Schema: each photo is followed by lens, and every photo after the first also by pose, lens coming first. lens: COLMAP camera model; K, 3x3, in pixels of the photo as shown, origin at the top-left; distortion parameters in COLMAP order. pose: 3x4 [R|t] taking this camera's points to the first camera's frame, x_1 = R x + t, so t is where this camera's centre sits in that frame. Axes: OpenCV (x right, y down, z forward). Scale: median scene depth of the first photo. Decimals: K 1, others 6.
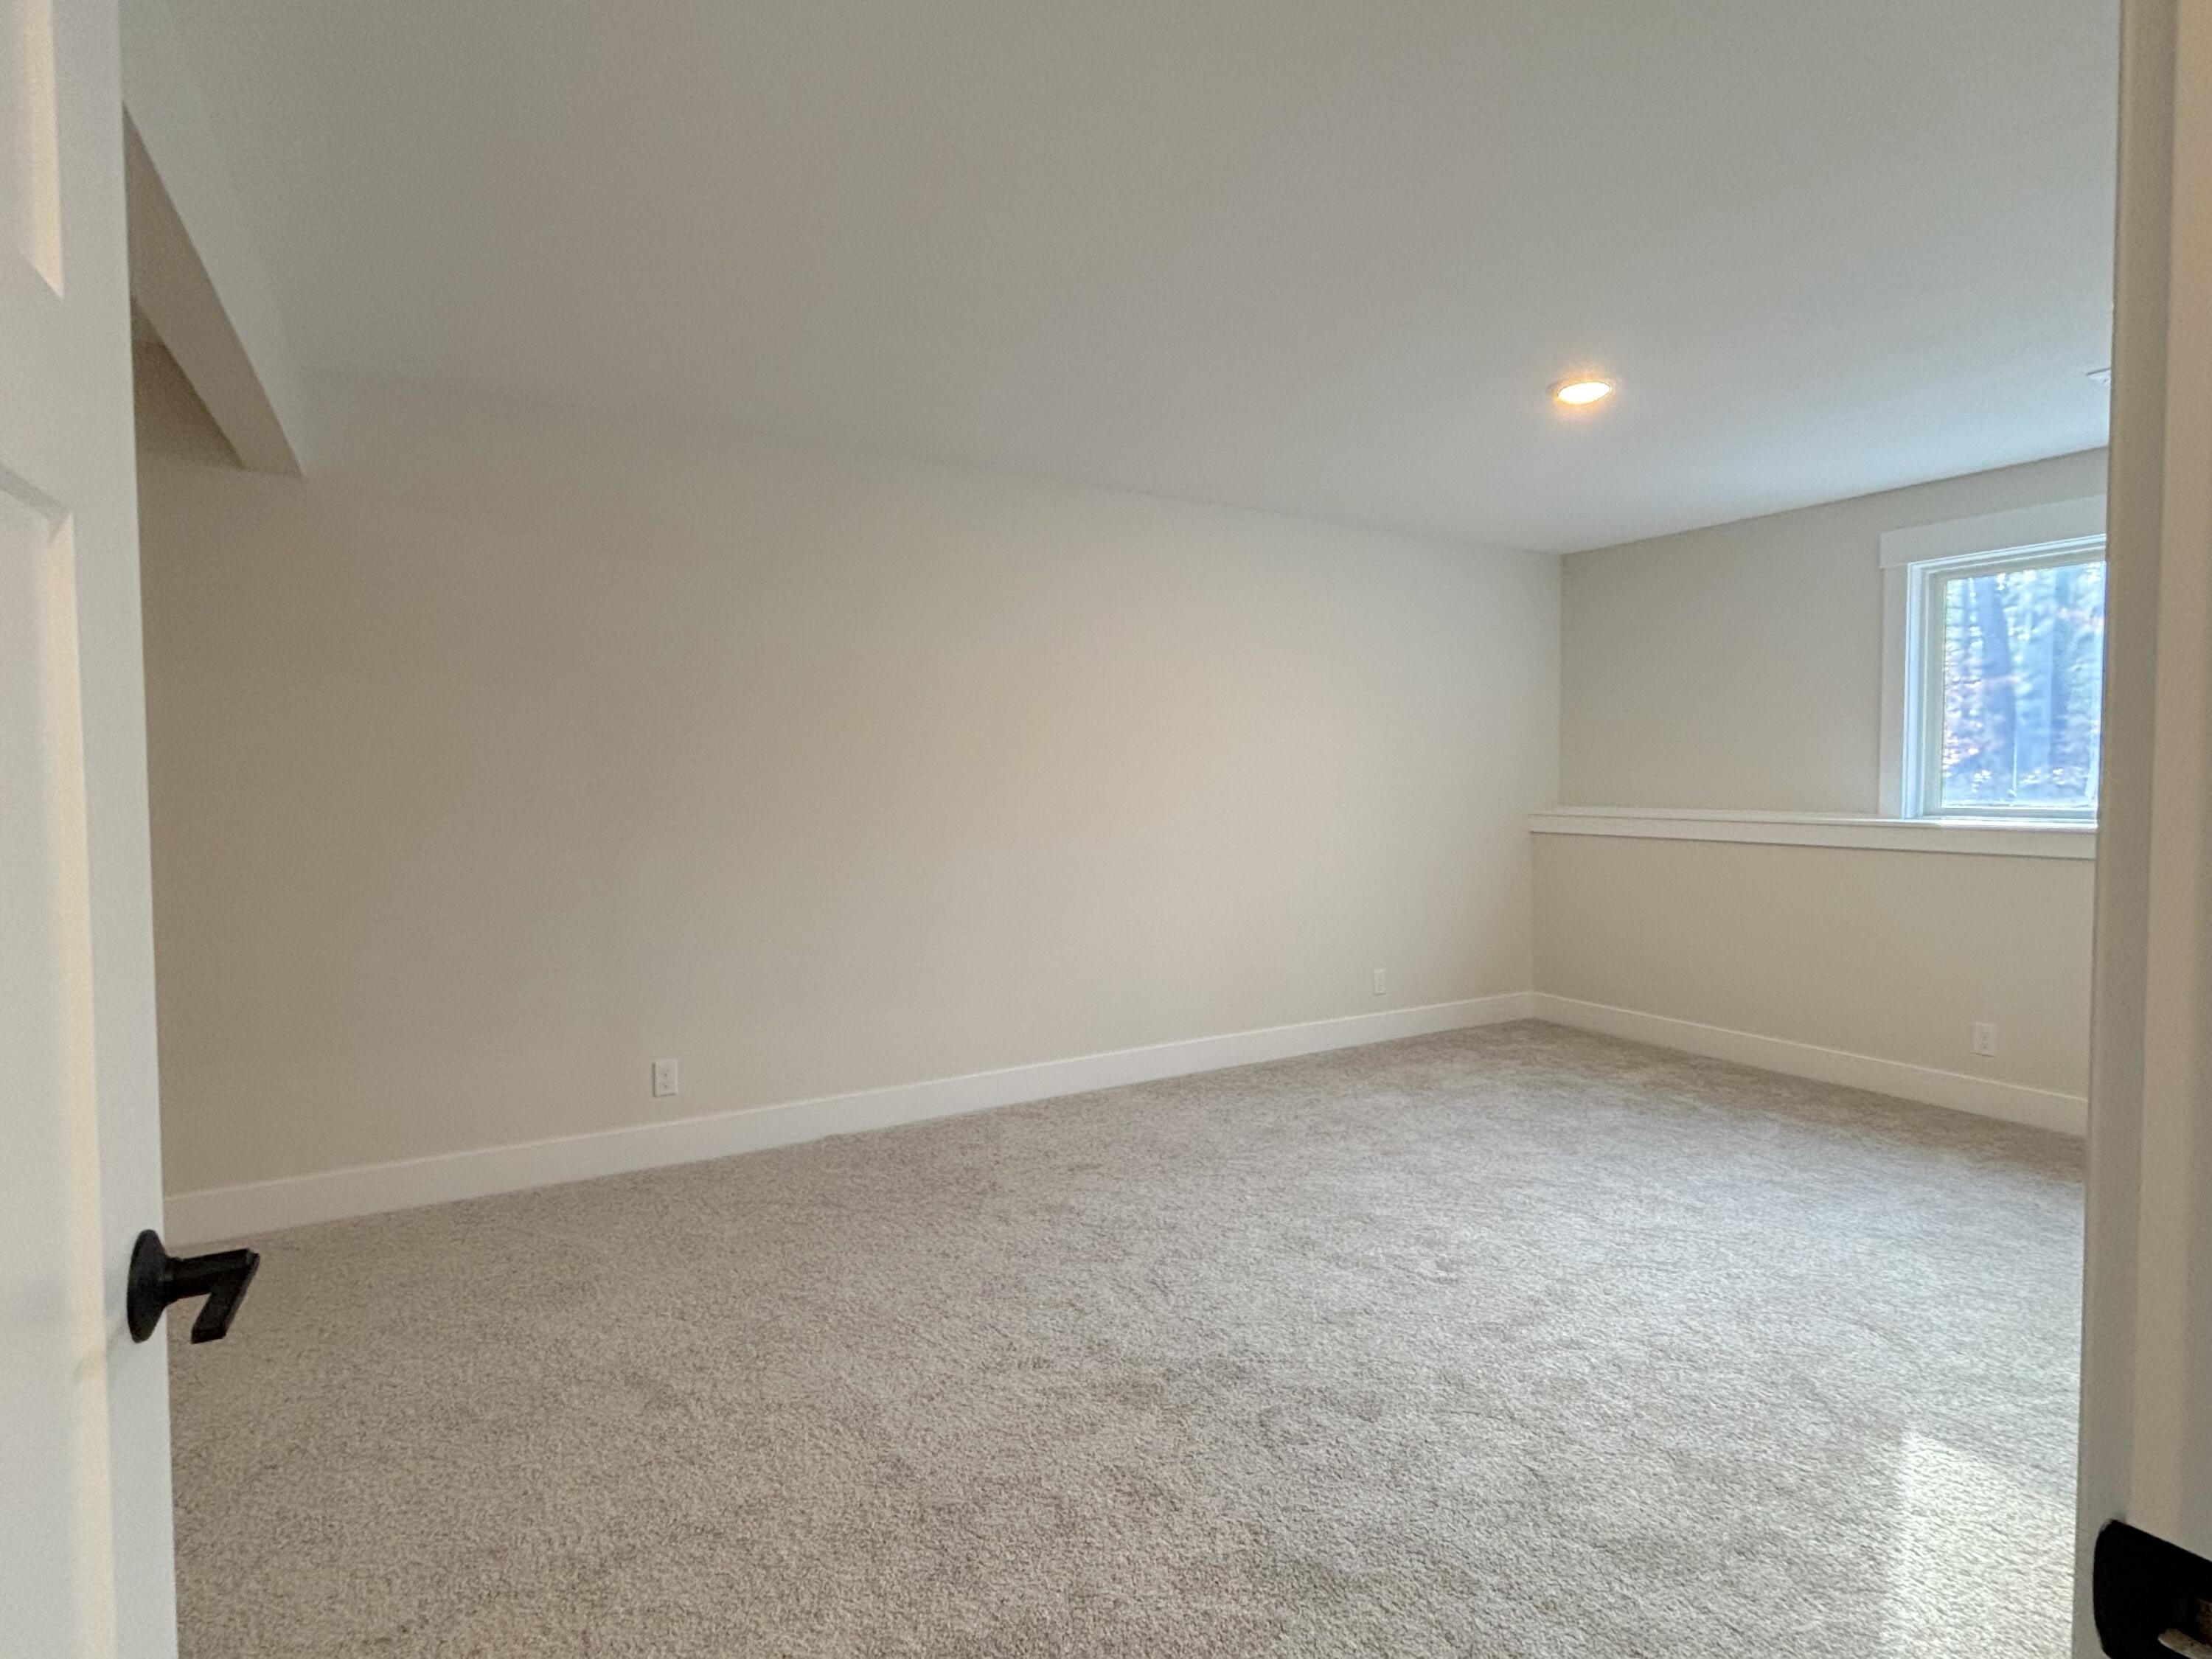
lens RADIAL K [[1114.9, 0, 1104.8], [0, 1114.9, 816.7], [0, 0, 1]] dist [-0.005162, -0.001317]
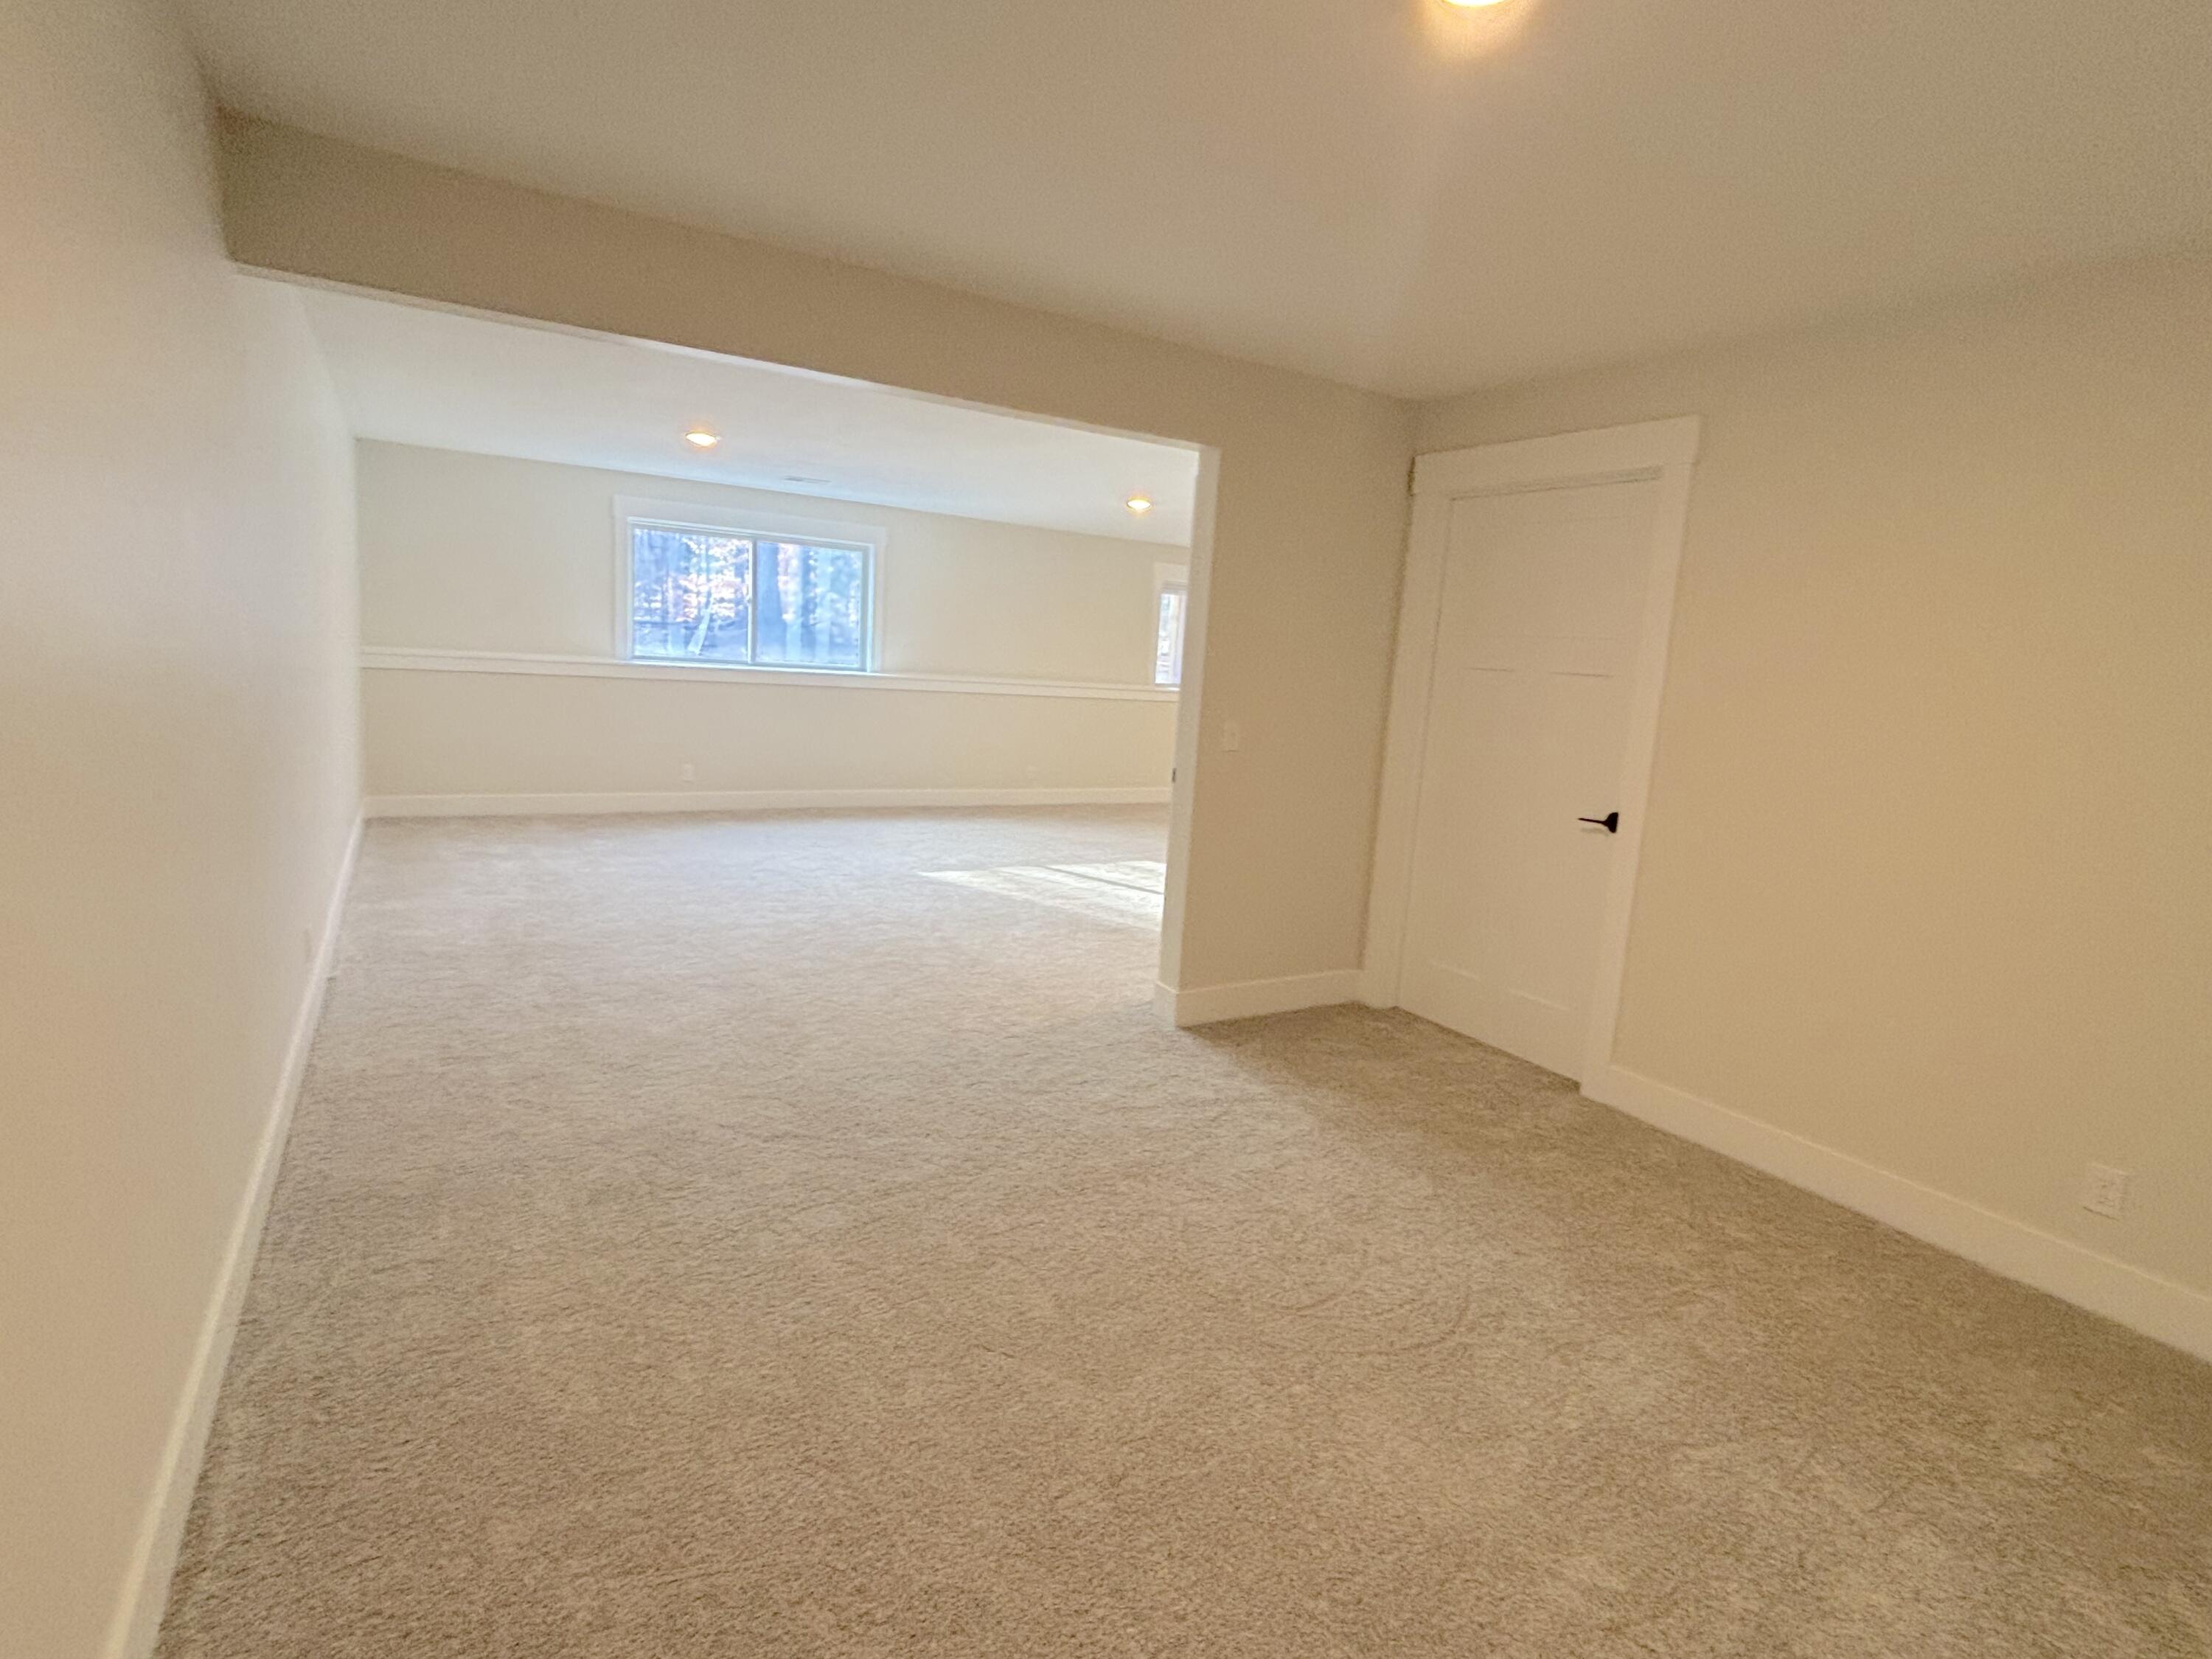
lens RADIAL K [[1114.9, 0, 1104.8], [0, 1114.9, 816.7], [0, 0, 1]] dist [-0.005162, -0.001317]
pose [[-0.022386, -0.142336, 0.989565, -1.117858], [-0.023858, 0.989607, 0.141803, -0.022223], [-0.999465, -0.020435, -0.025549, 0.268776]]
